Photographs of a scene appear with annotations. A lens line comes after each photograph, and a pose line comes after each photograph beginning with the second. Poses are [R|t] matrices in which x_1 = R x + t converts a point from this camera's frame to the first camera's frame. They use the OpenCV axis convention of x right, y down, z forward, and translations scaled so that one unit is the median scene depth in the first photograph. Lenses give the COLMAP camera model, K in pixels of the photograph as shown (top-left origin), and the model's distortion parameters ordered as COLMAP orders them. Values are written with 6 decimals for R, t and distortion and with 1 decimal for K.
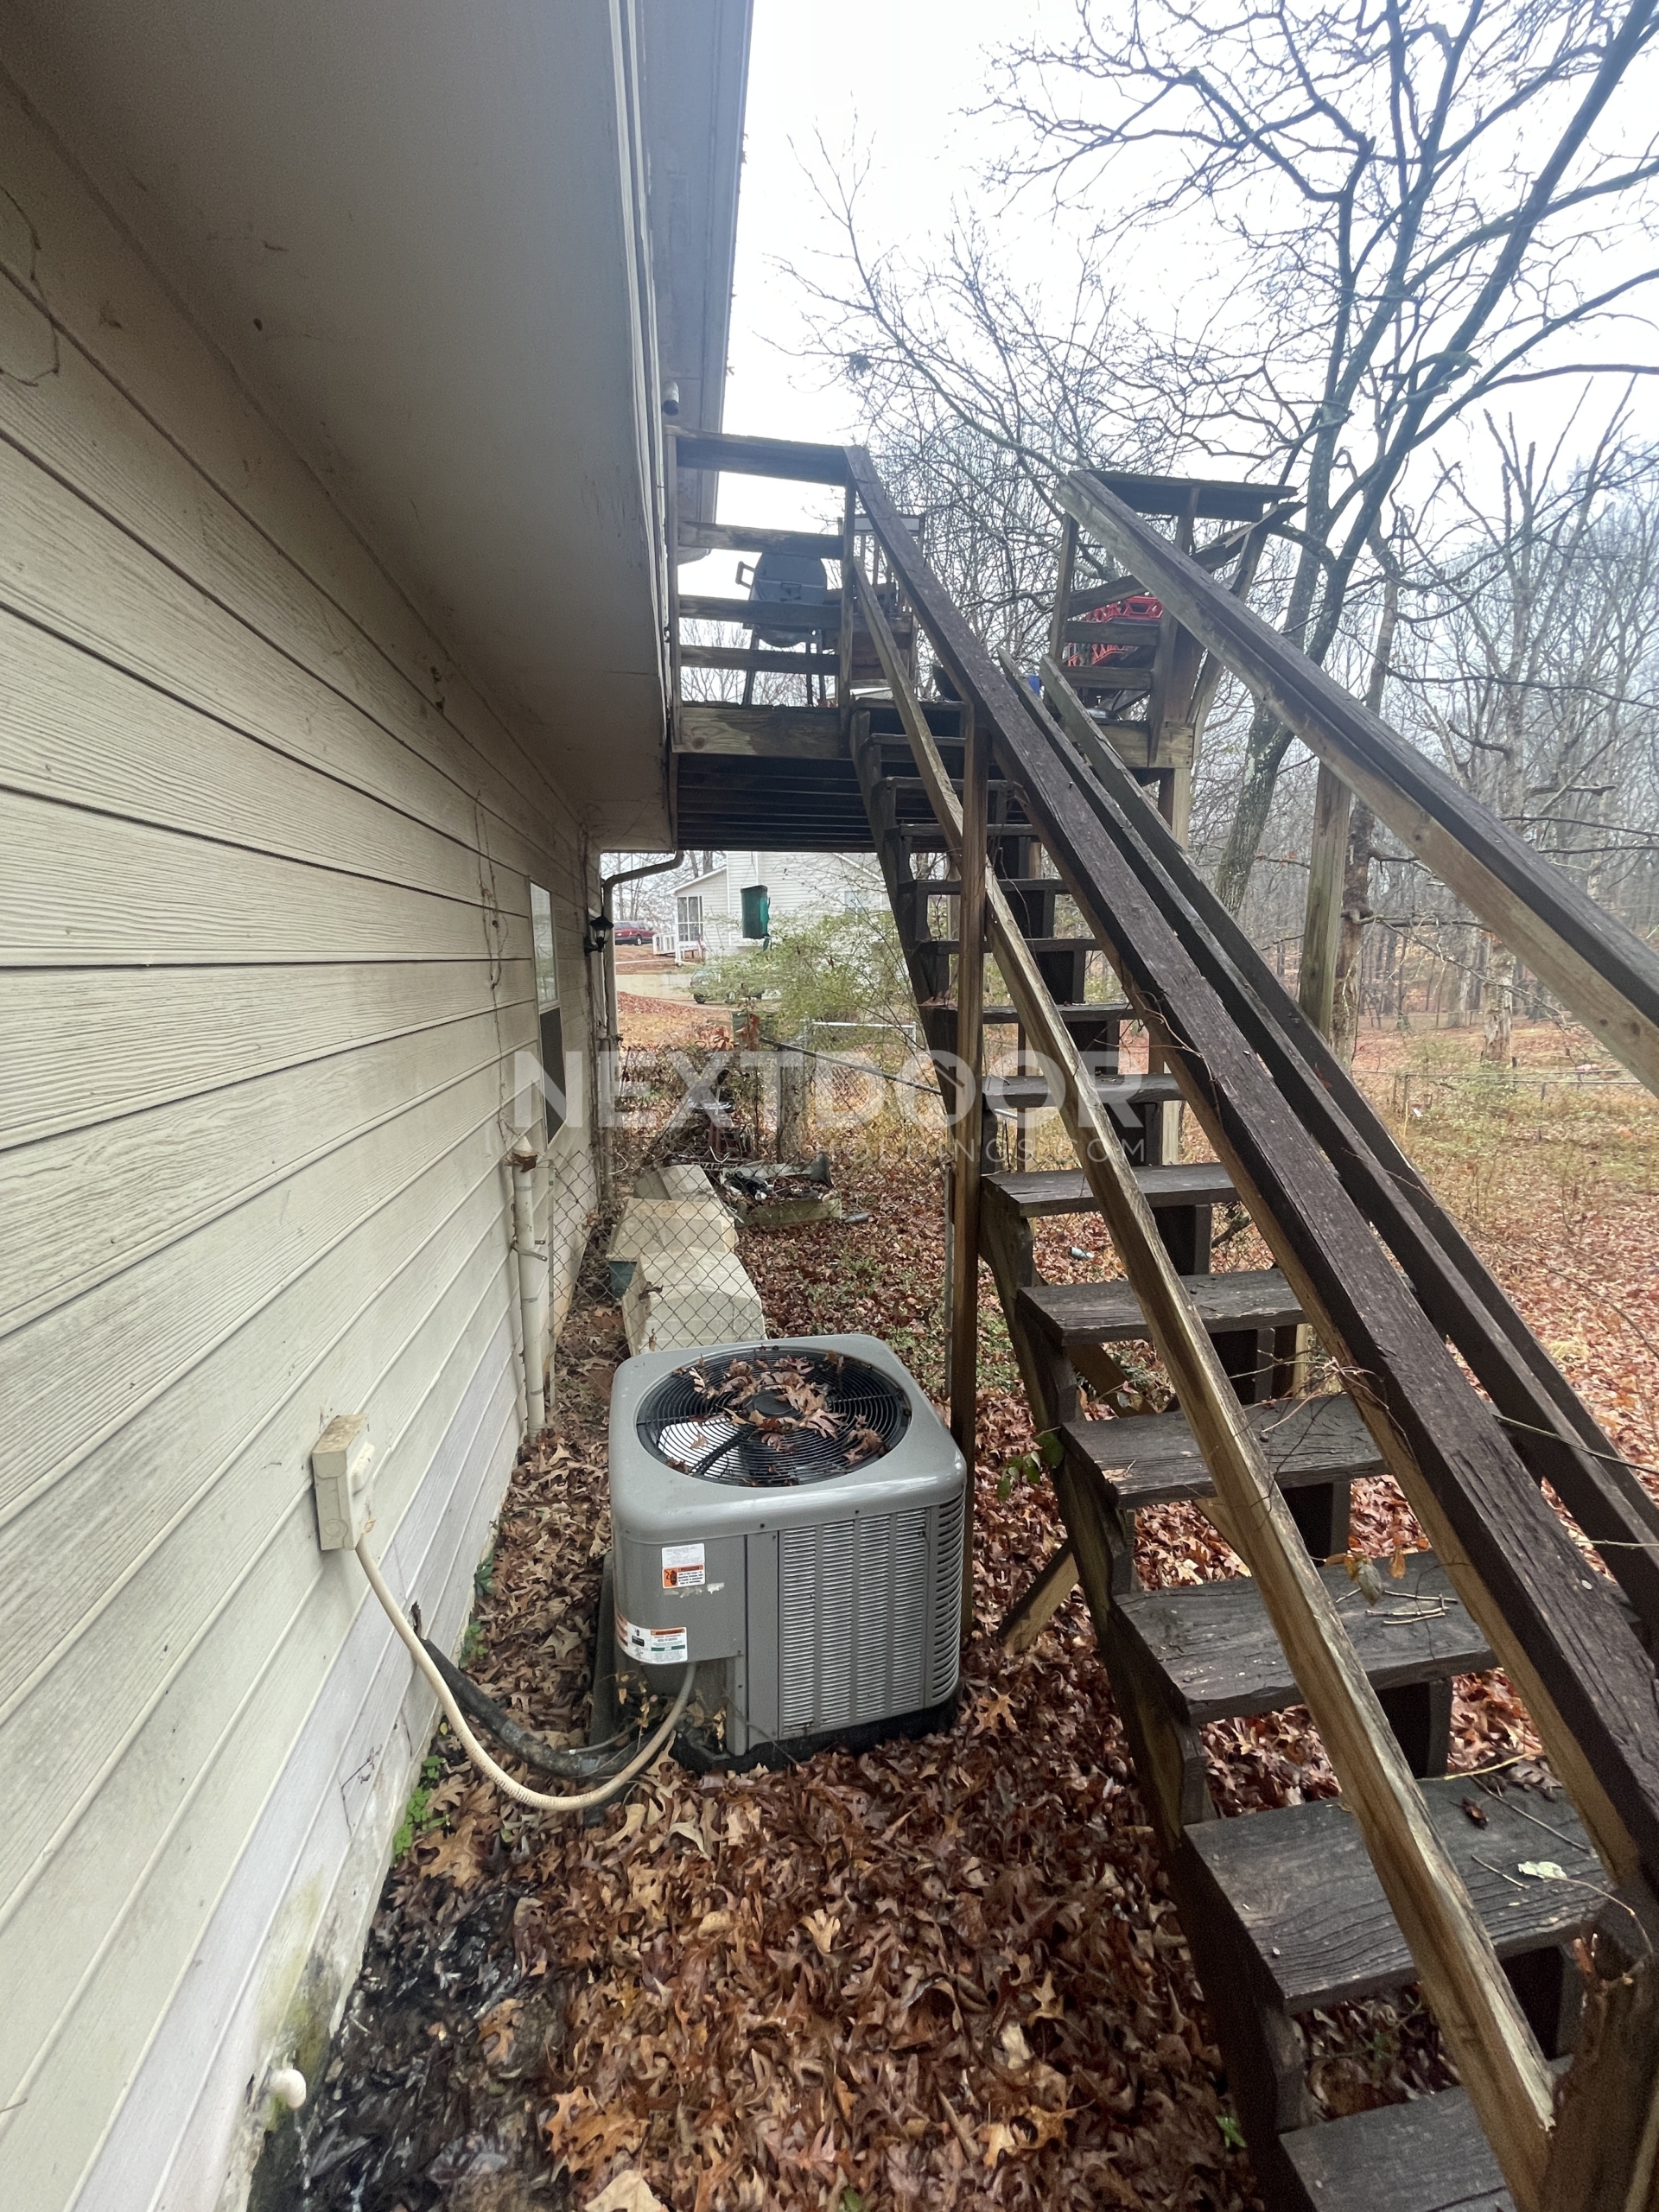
lens RADIAL K [[887.8, 0, 829.4], [0, 887.8, 1090.6], [0, 0, 1]] dist [-0.000630, 0.000509]
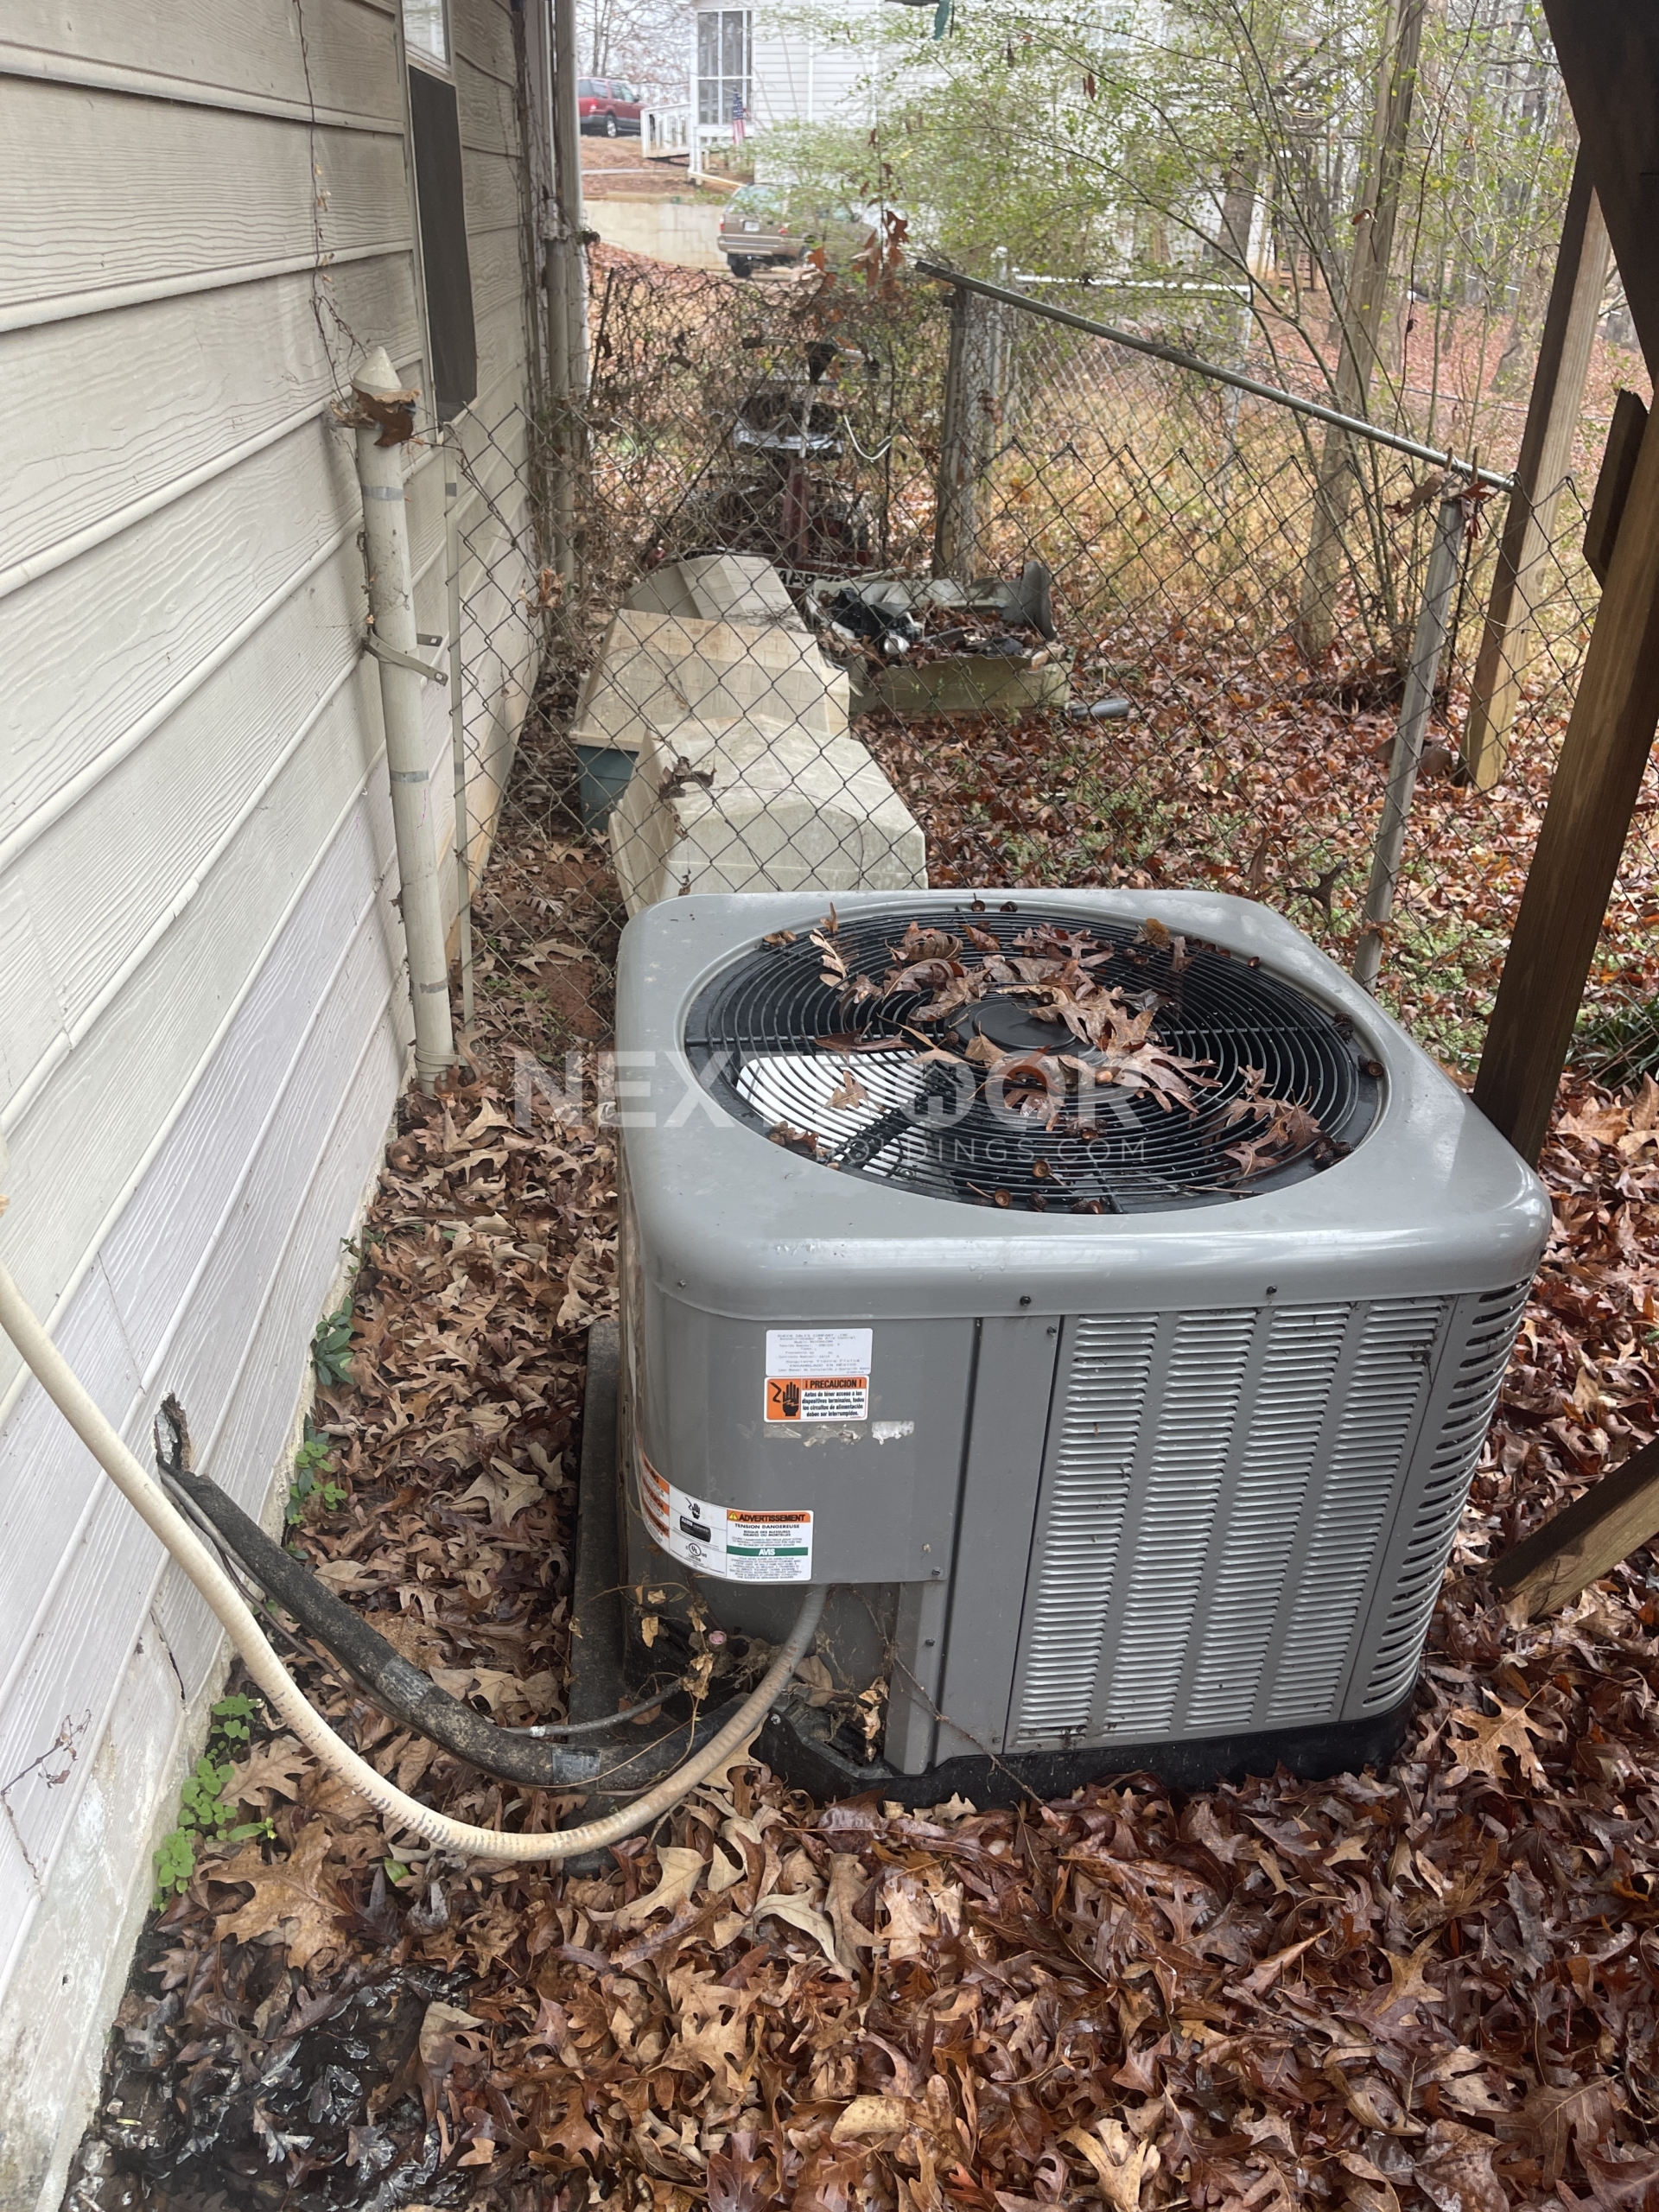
lens RADIAL K [[1706.7, 0, 797.7], [0, 1706.7, 1108.2], [0, 0, 1]] dist [0.074452, -0.112921]
pose [[0.993133, 0.078197, -0.087019, -0.108372], [-0.044451, 0.940240, 0.337600, 0.157218], [0.108218, -0.331414, 0.937259, 0.306916]]
